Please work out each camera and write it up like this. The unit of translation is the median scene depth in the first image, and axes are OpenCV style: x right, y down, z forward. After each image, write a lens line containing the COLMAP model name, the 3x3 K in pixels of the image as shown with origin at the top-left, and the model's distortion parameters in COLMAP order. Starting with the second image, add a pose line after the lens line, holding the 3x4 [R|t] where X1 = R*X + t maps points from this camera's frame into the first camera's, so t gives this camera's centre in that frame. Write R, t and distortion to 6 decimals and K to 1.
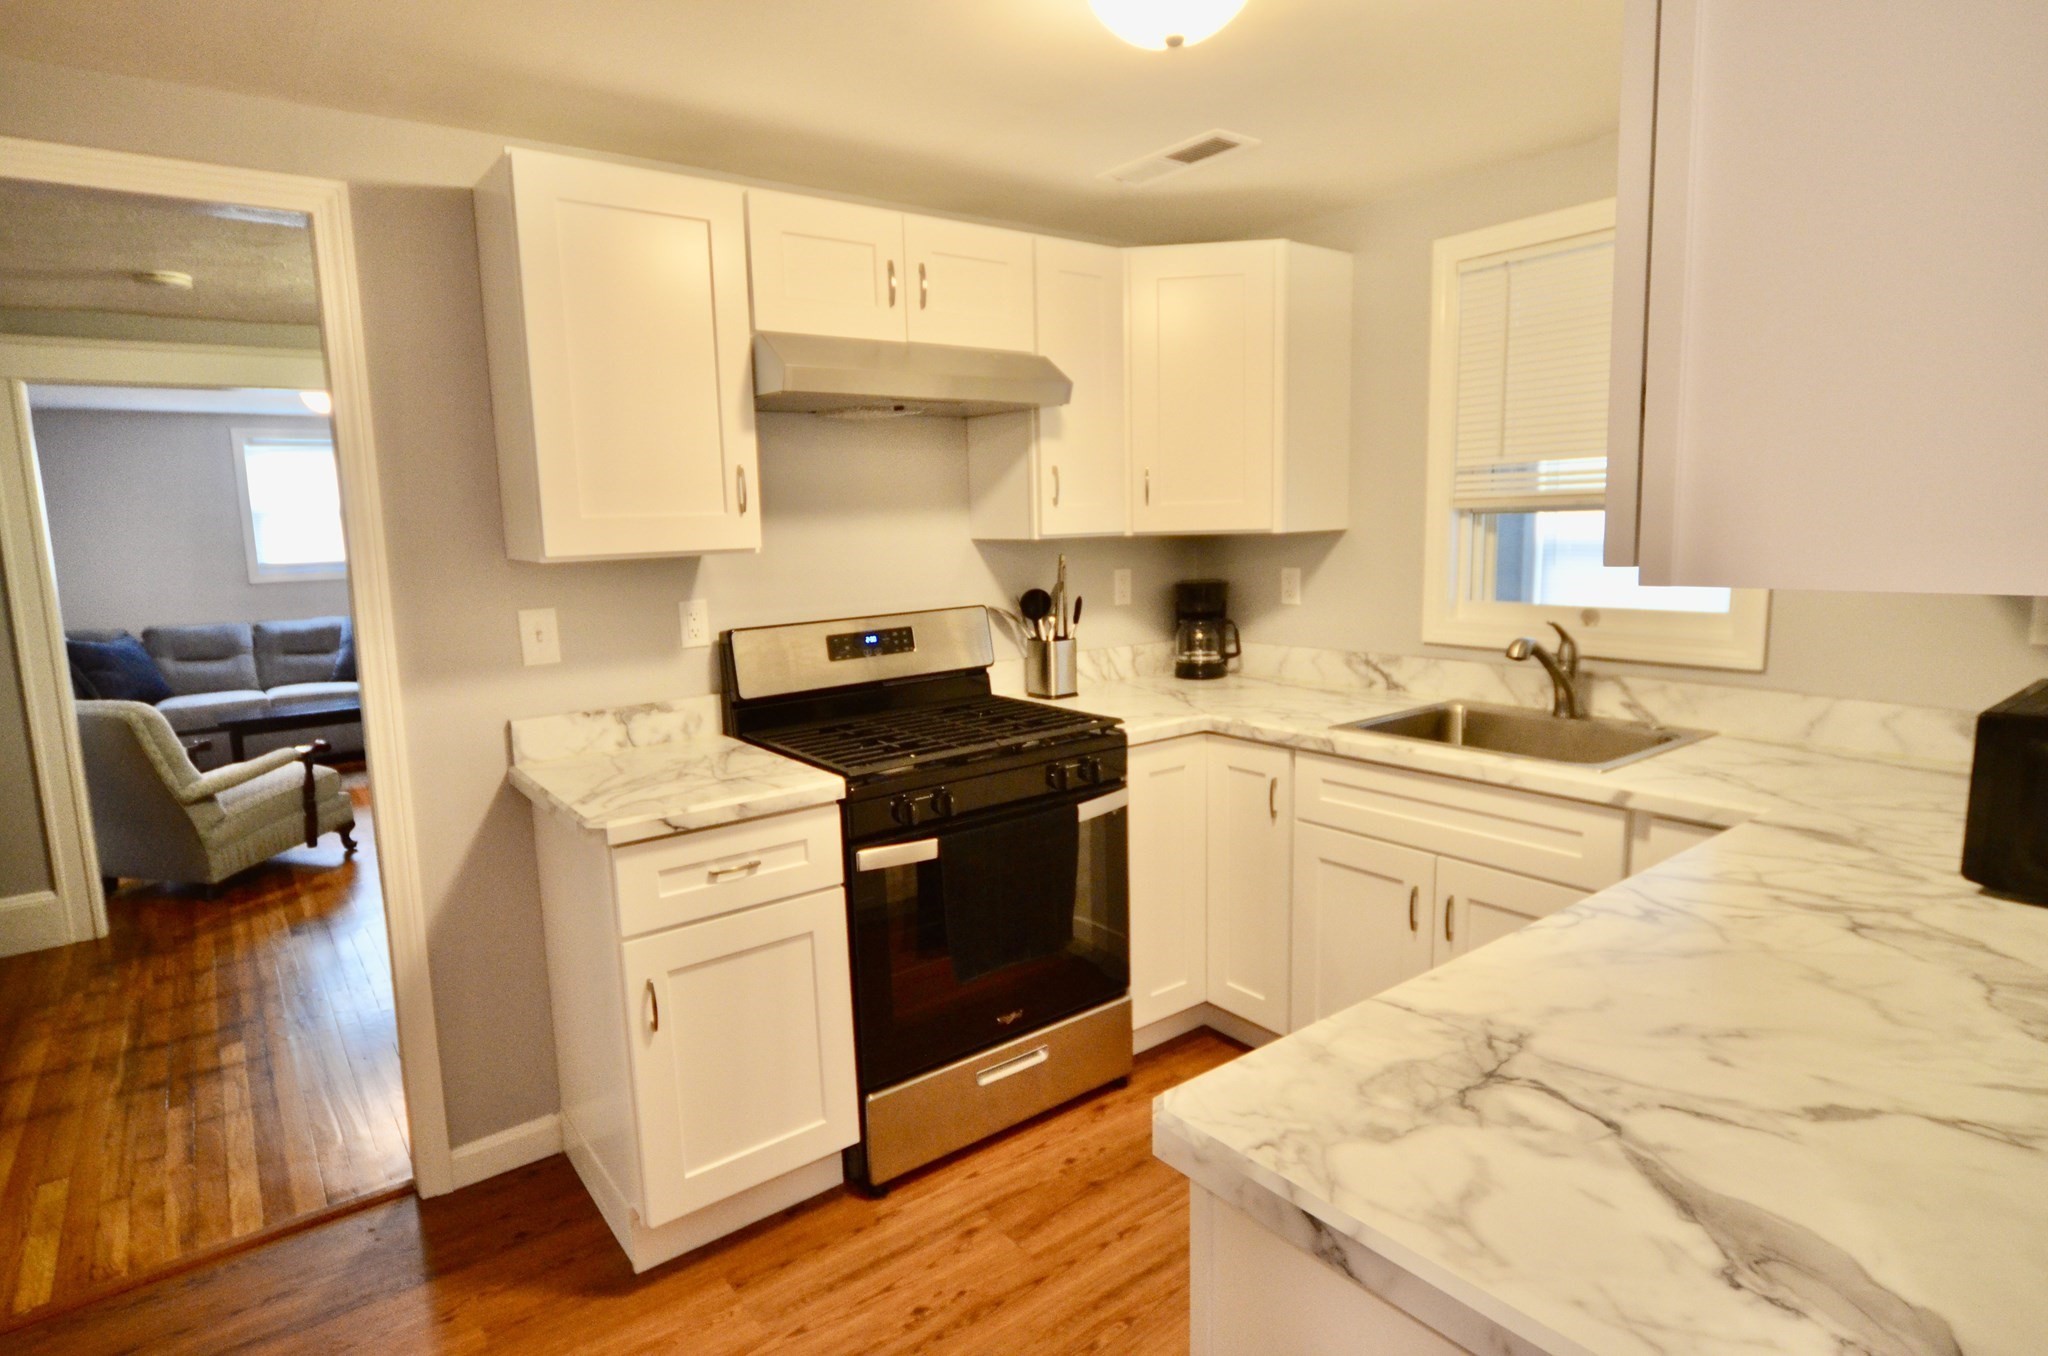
lens RADIAL K [[1081.7, 0, 1025.0], [0, 1081.7, 681.3], [0, 0, 1]] dist [-0.016435, 0.003784]
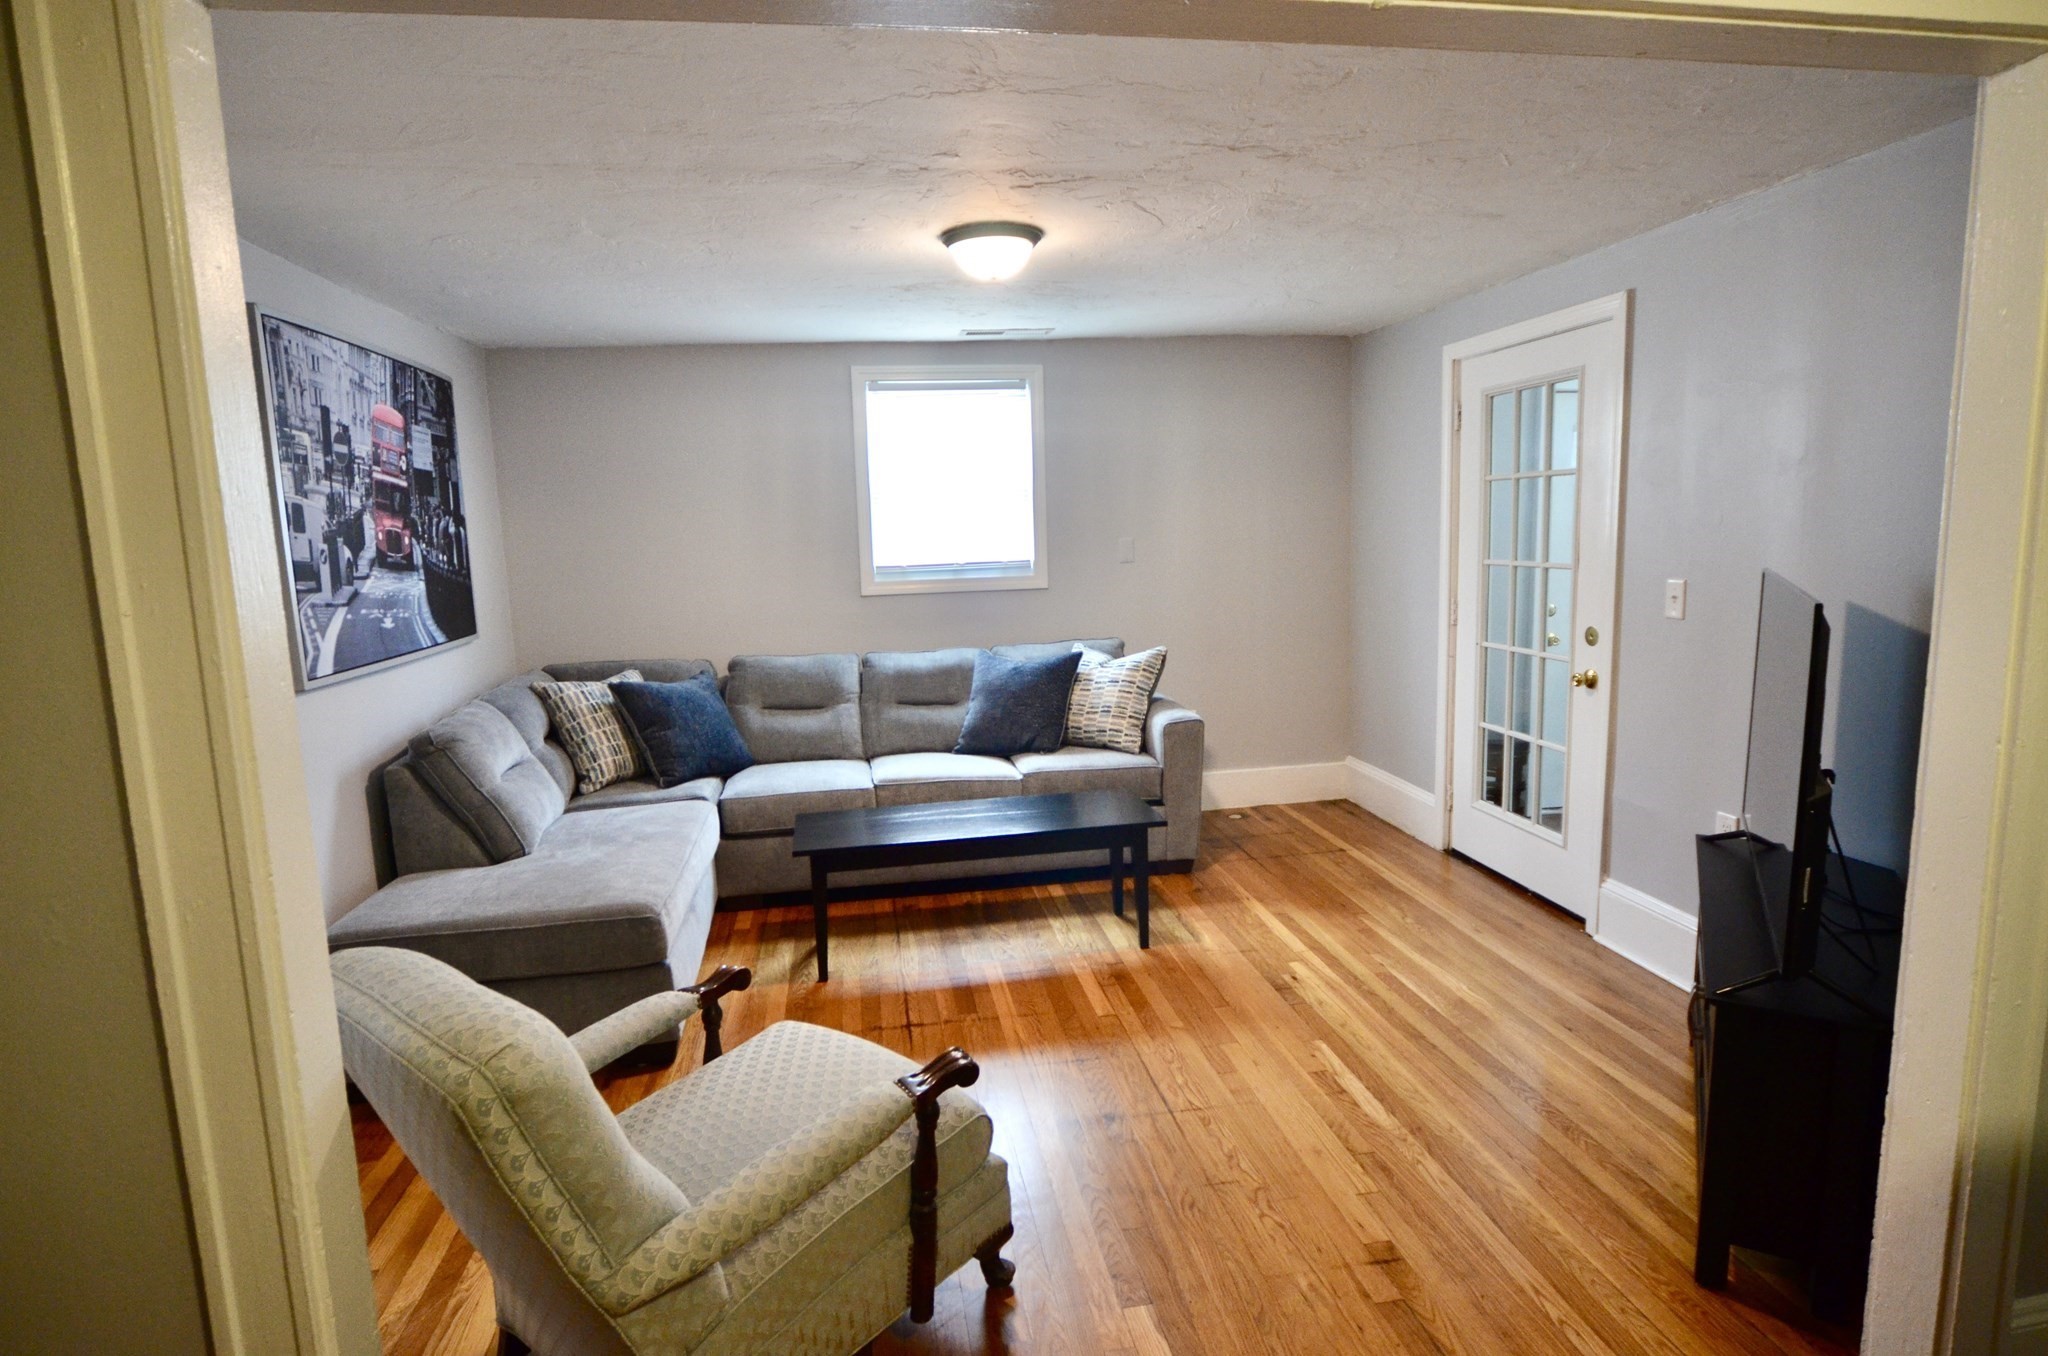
lens RADIAL K [[1081.7, 0, 1012.5], [0, 1081.7, 676.6], [0, 0, 1]] dist [-0.016435, 0.003784]
pose [[0.876258, 0.063901, -0.477586, -0.462027], [-0.062245, 0.997874, 0.019312, -0.088735], [0.477805, 0.012805, 0.878373, 0.668010]]
